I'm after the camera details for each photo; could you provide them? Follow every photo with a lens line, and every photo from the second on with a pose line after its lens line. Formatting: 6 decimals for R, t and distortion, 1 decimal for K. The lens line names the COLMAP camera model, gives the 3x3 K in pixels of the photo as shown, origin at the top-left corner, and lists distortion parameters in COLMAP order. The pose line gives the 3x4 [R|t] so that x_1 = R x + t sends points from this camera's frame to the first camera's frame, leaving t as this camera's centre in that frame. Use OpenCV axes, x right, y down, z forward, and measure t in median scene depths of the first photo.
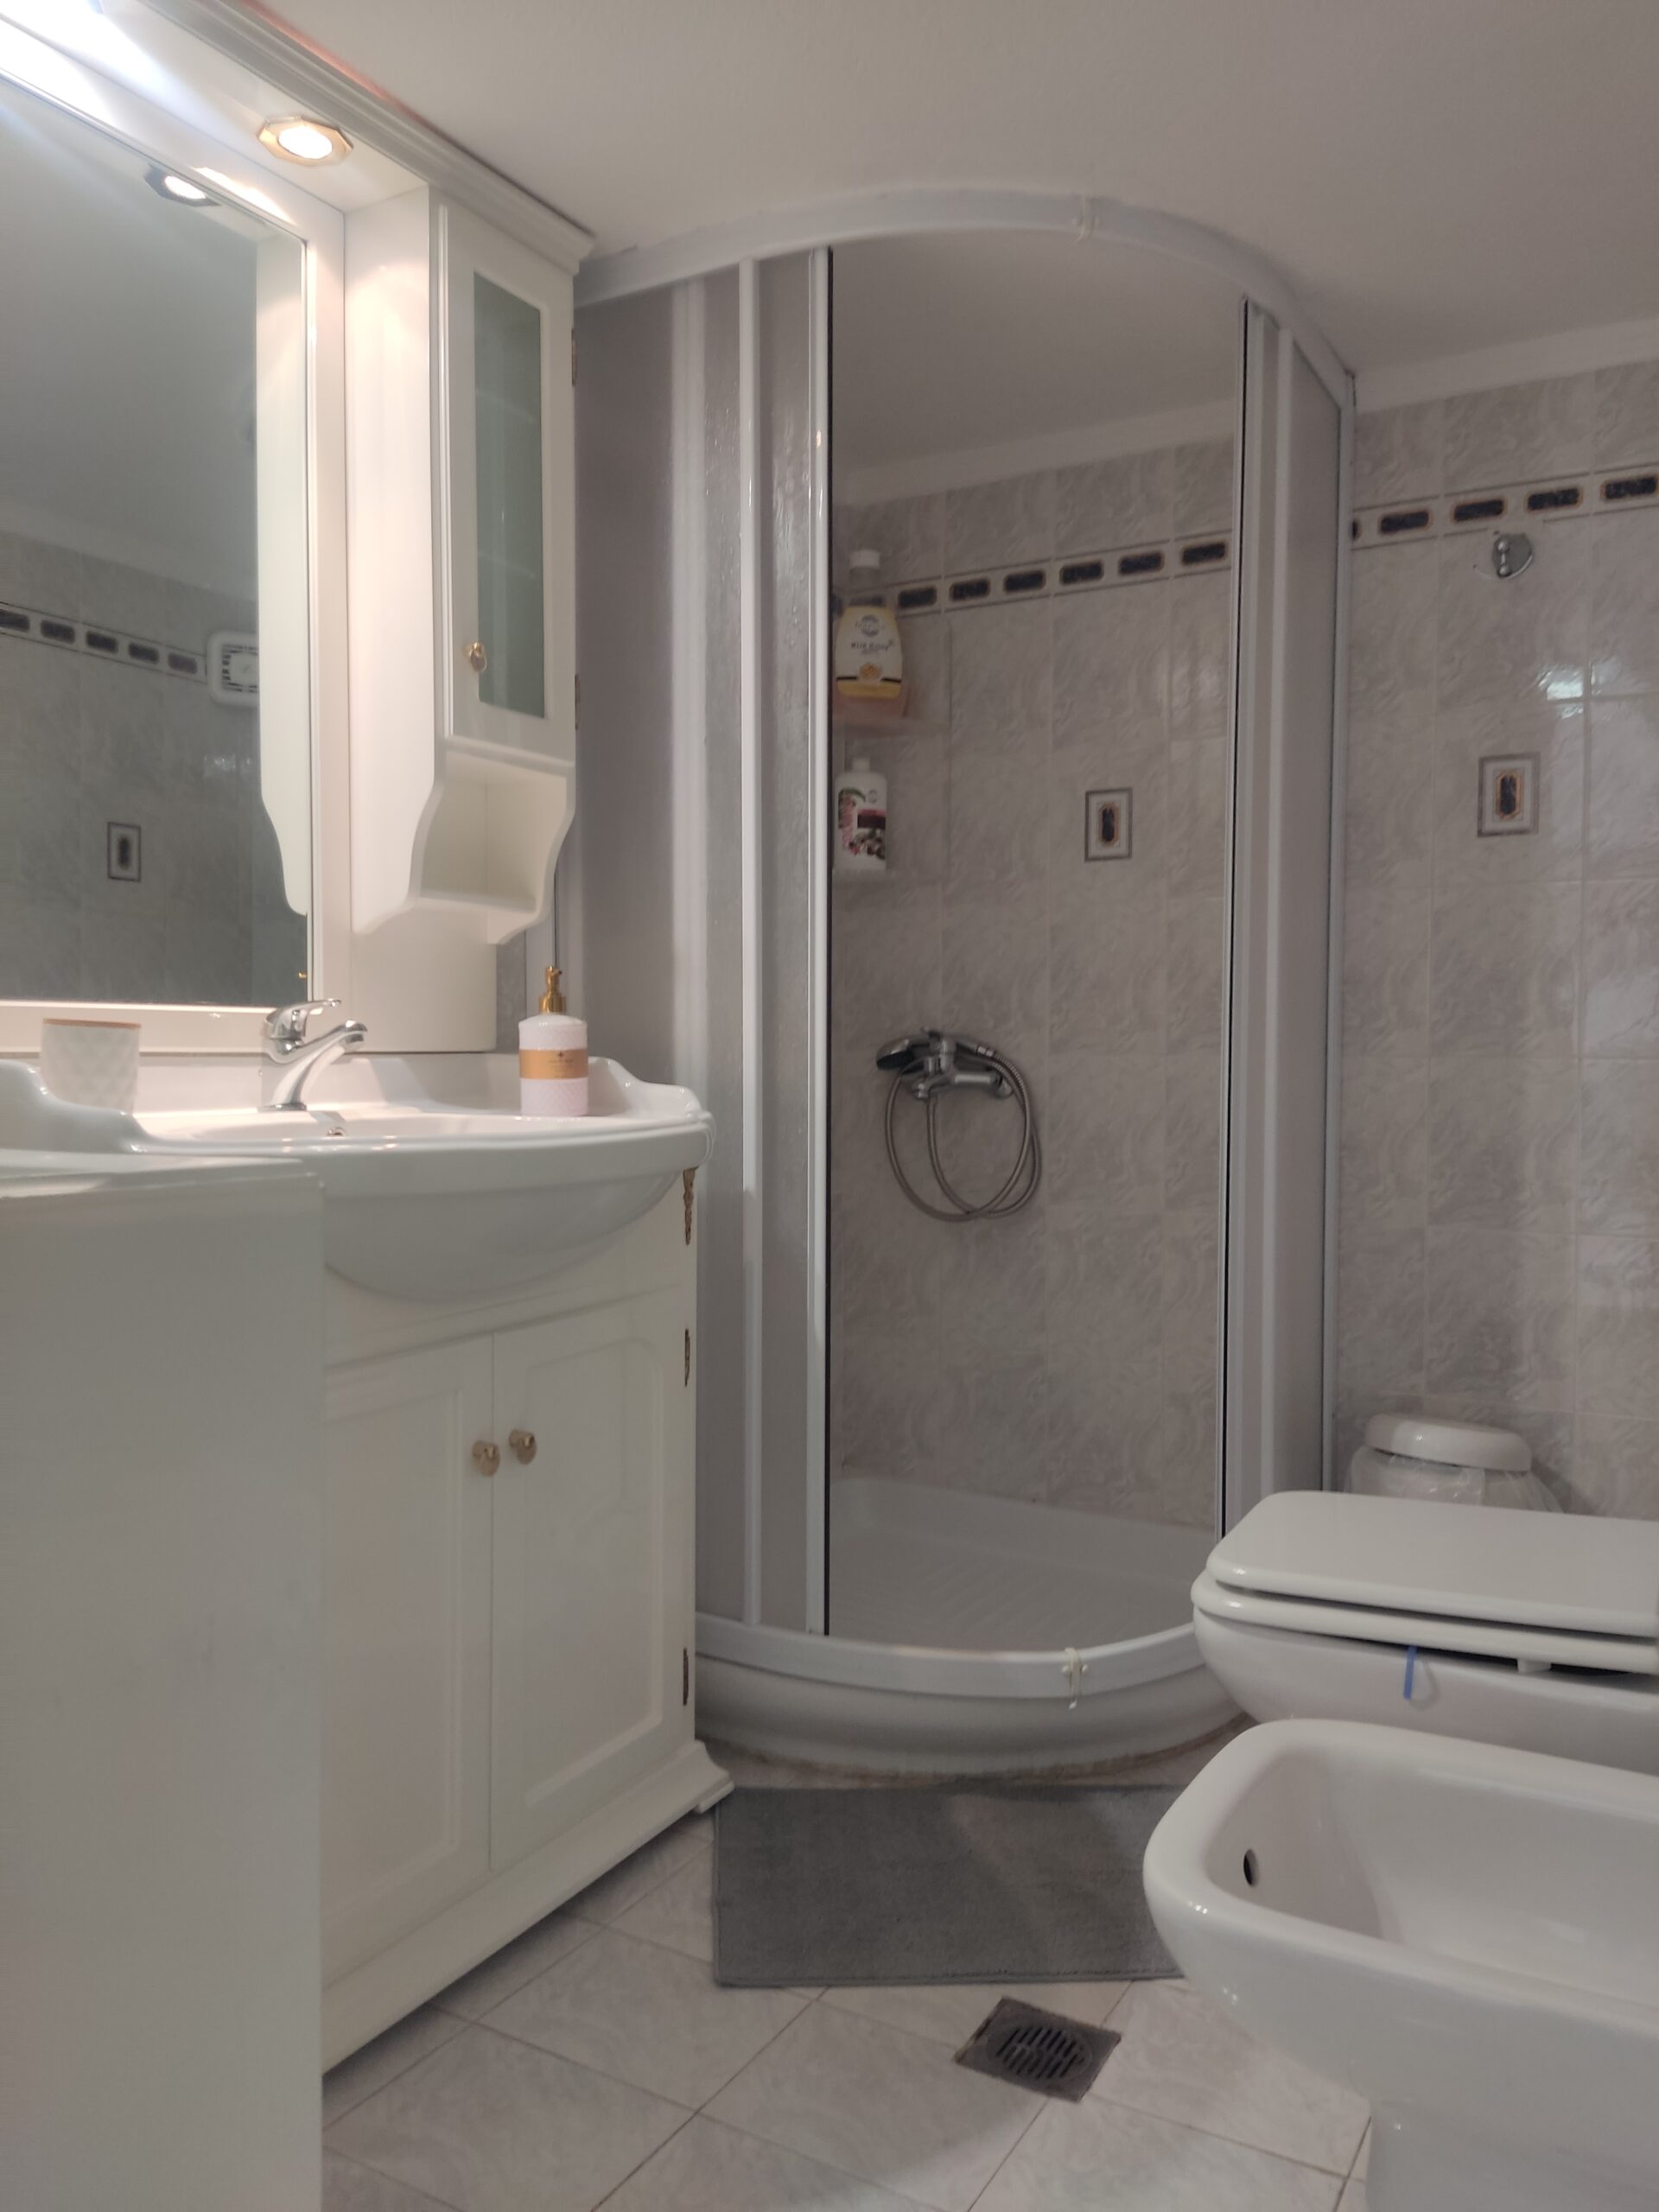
lens RADIAL K [[1644.9, 0, 840.9], [0, 1644.9, 1103.2], [0, 0, 1]] dist [0.093169, -0.137359]
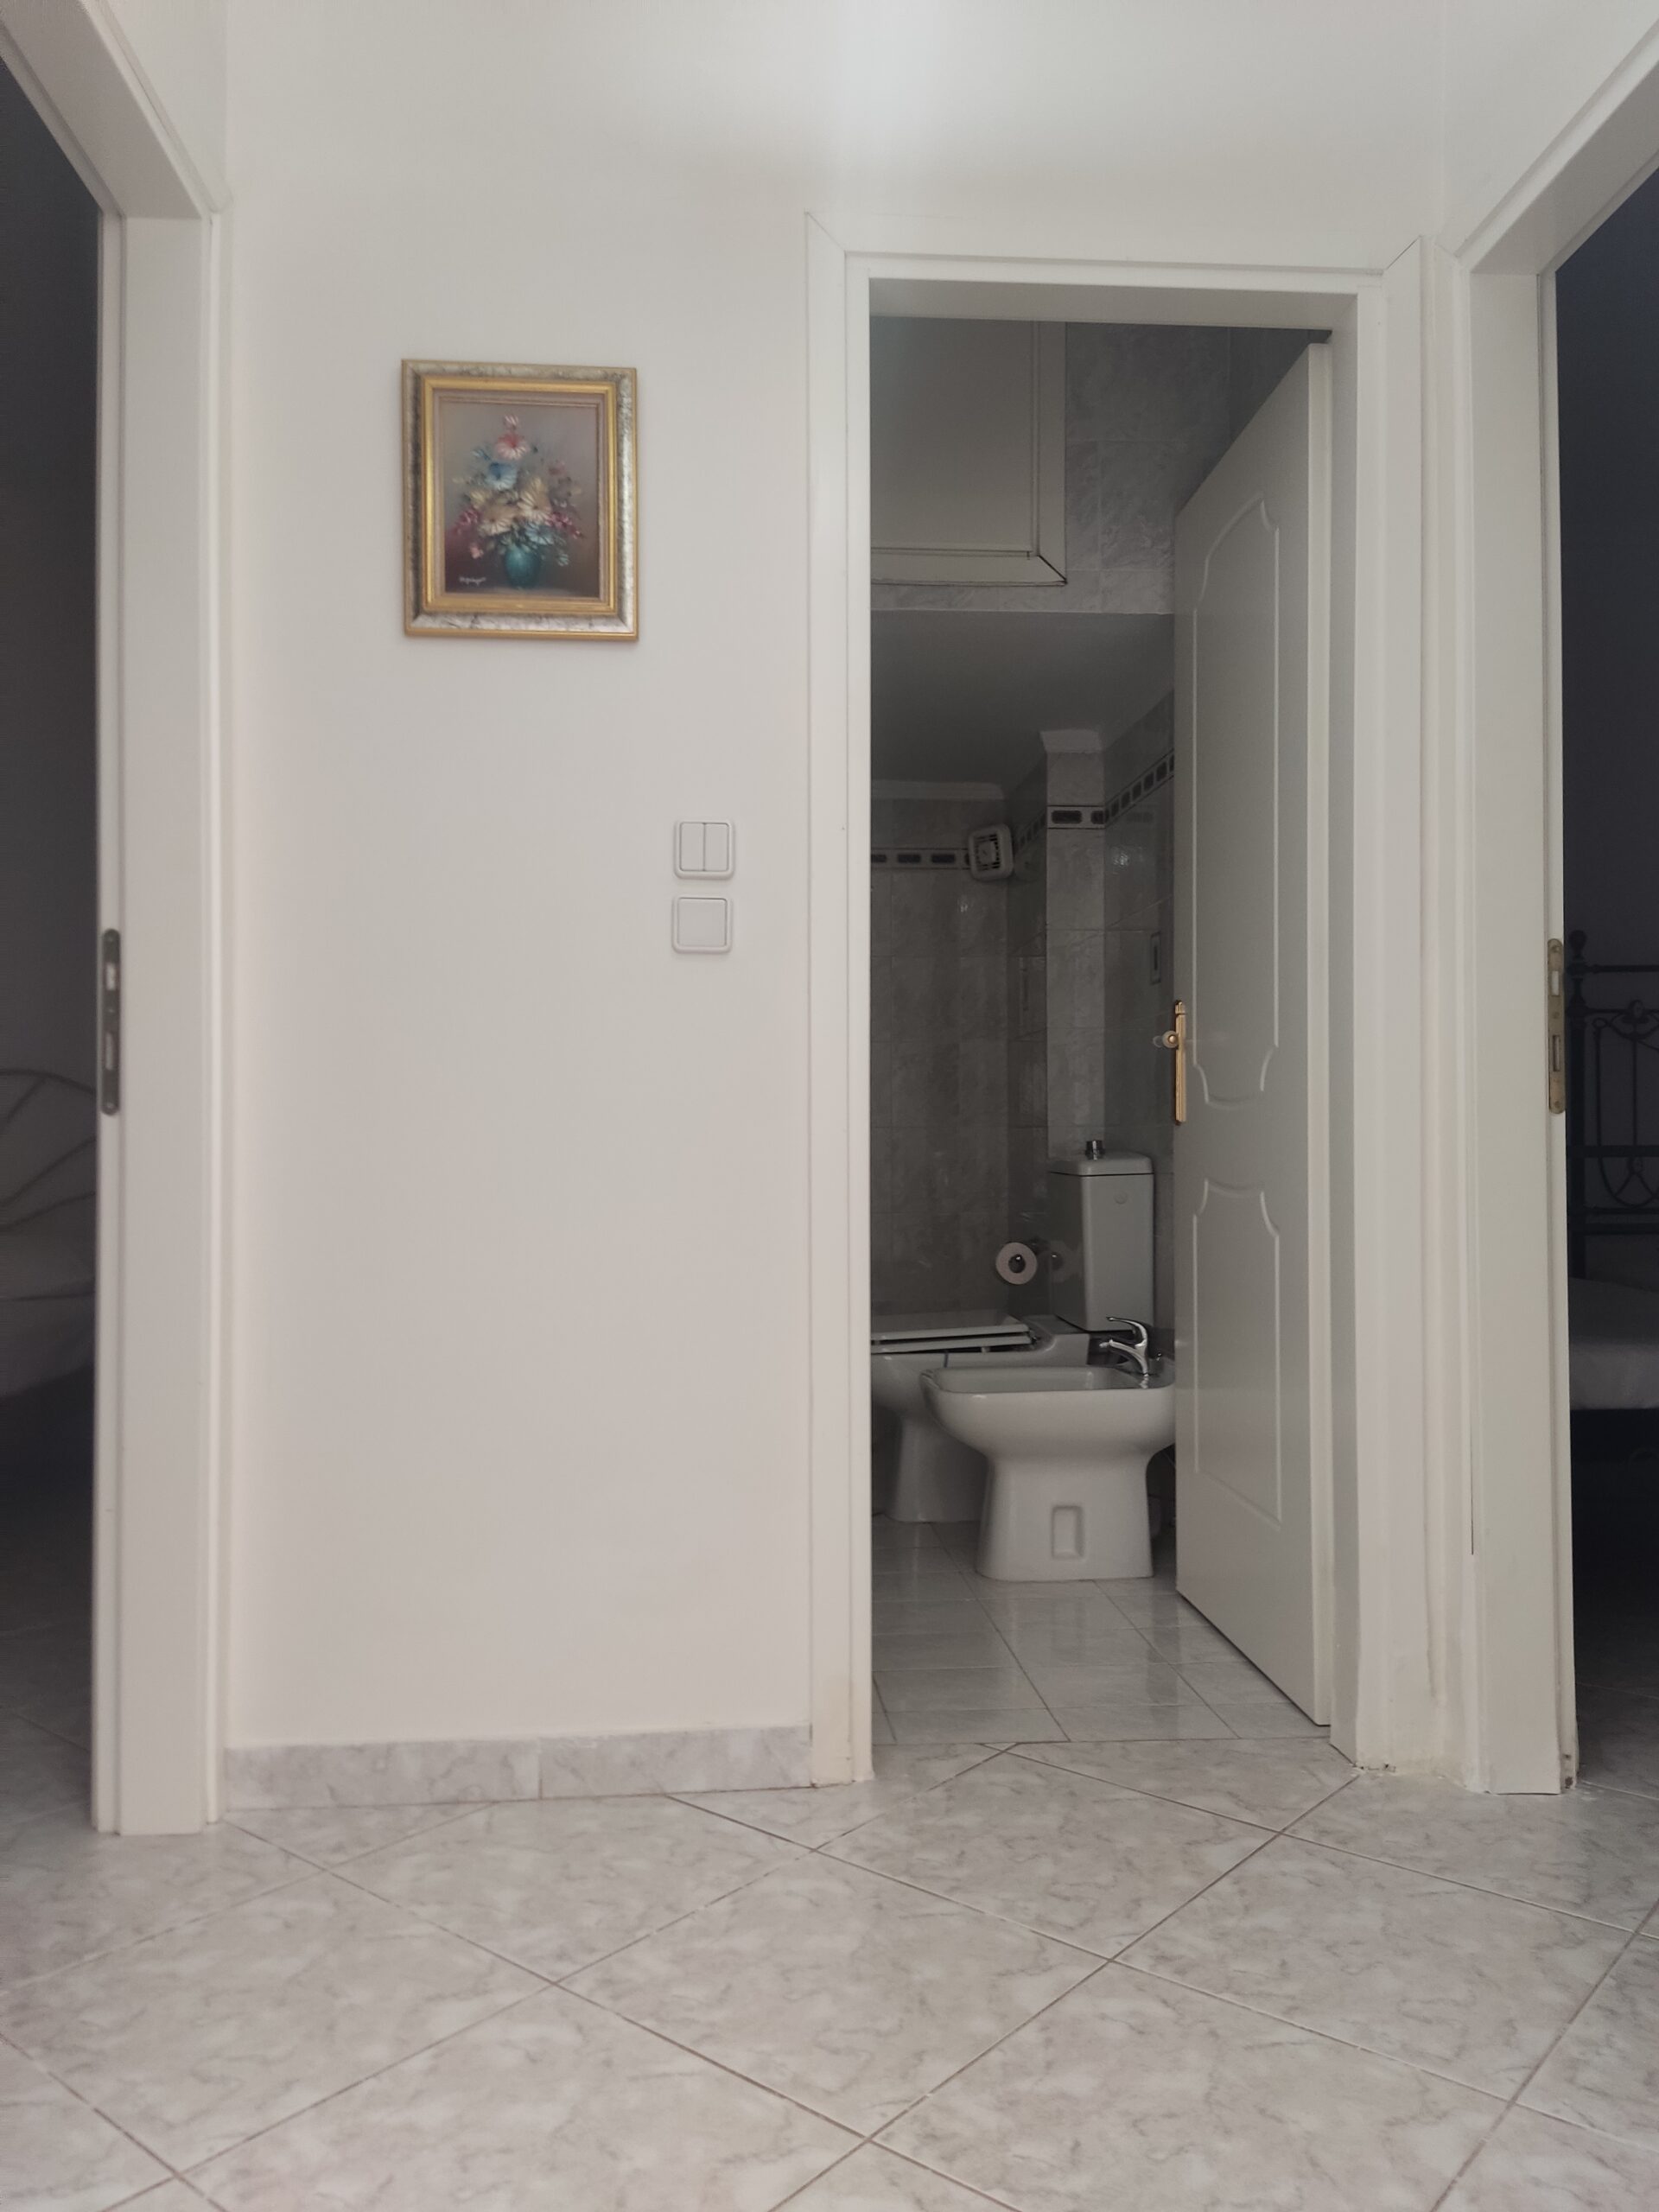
lens RADIAL K [[1644.9, 0, 822.6], [0, 1644.9, 1116.5], [0, 0, 1]] dist [0.093169, -0.137359]
pose [[0.822585, 0.003114, 0.568634, -0.853471], [0.024183, 0.998889, -0.040454, 0.041580], [-0.568128, 0.047028, 0.821595, -0.680203]]
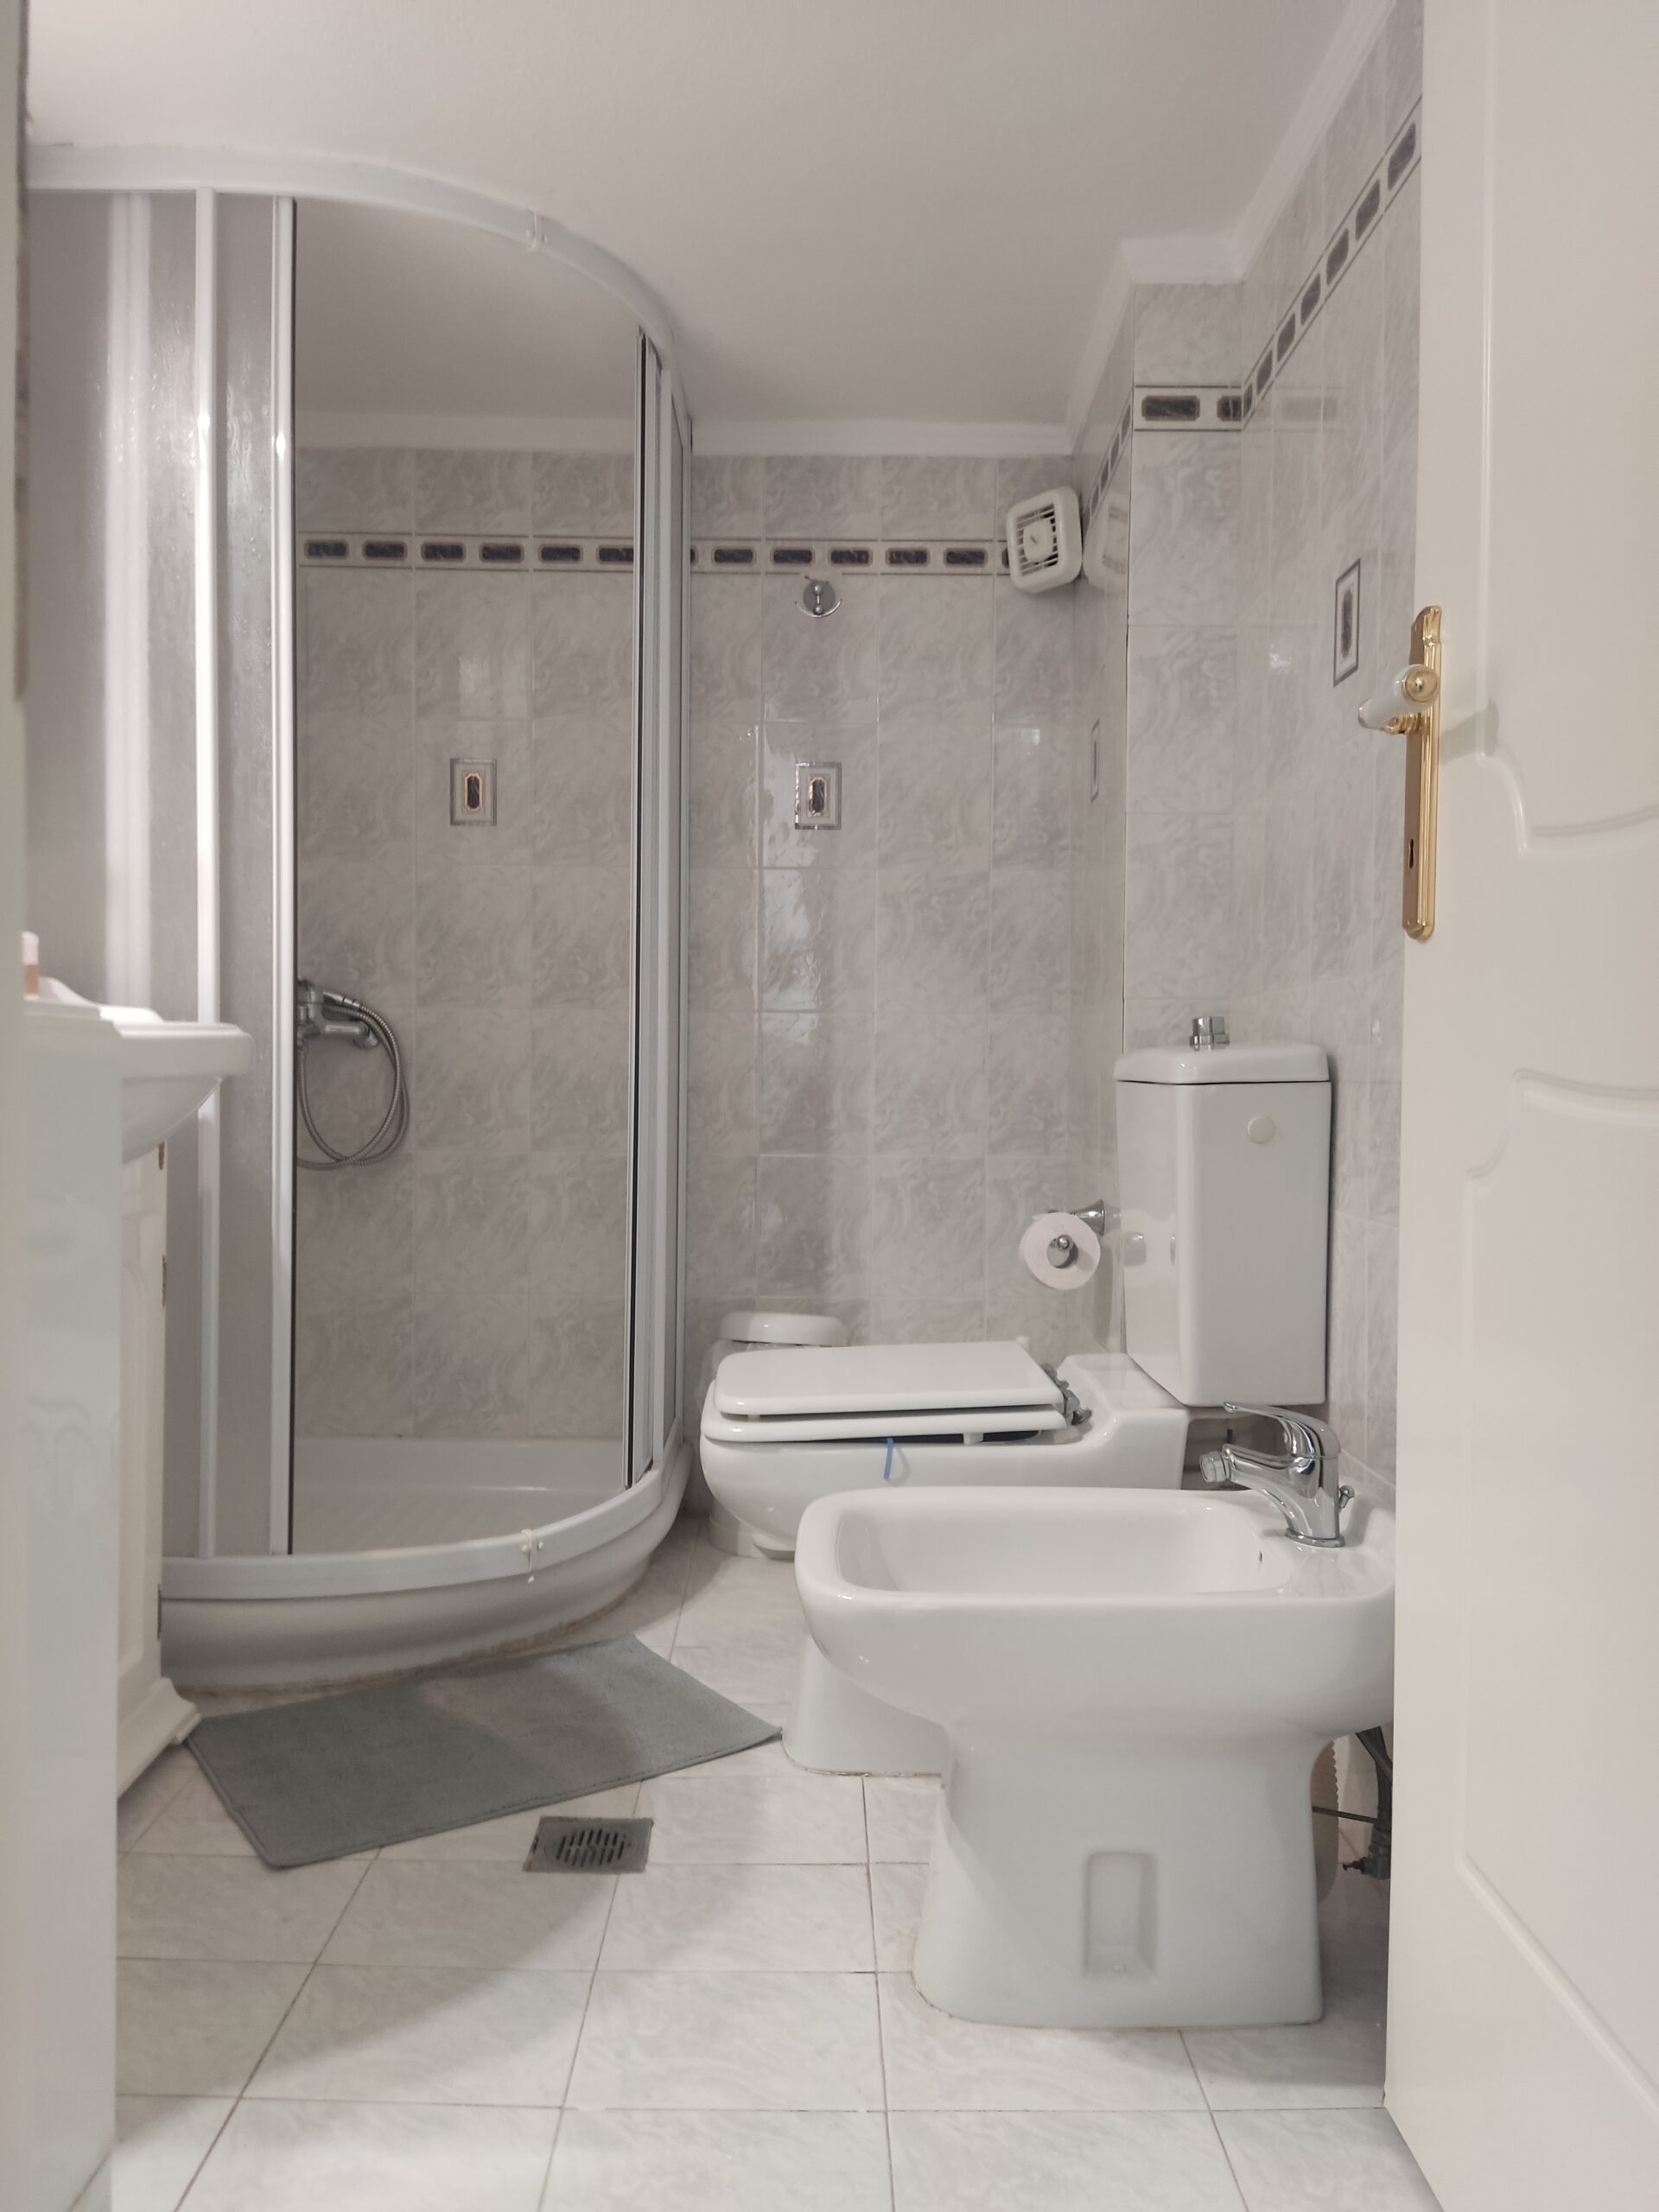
lens RADIAL K [[1644.9, 0, 816.8], [0, 1644.9, 1109.1], [0, 0, 1]] dist [0.093169, -0.137359]
pose [[0.864996, -0.009056, 0.501696, -0.225800], [0.012364, 0.999918, -0.003268, 0.052212], [-0.501626, 0.009030, 0.865038, -0.044057]]
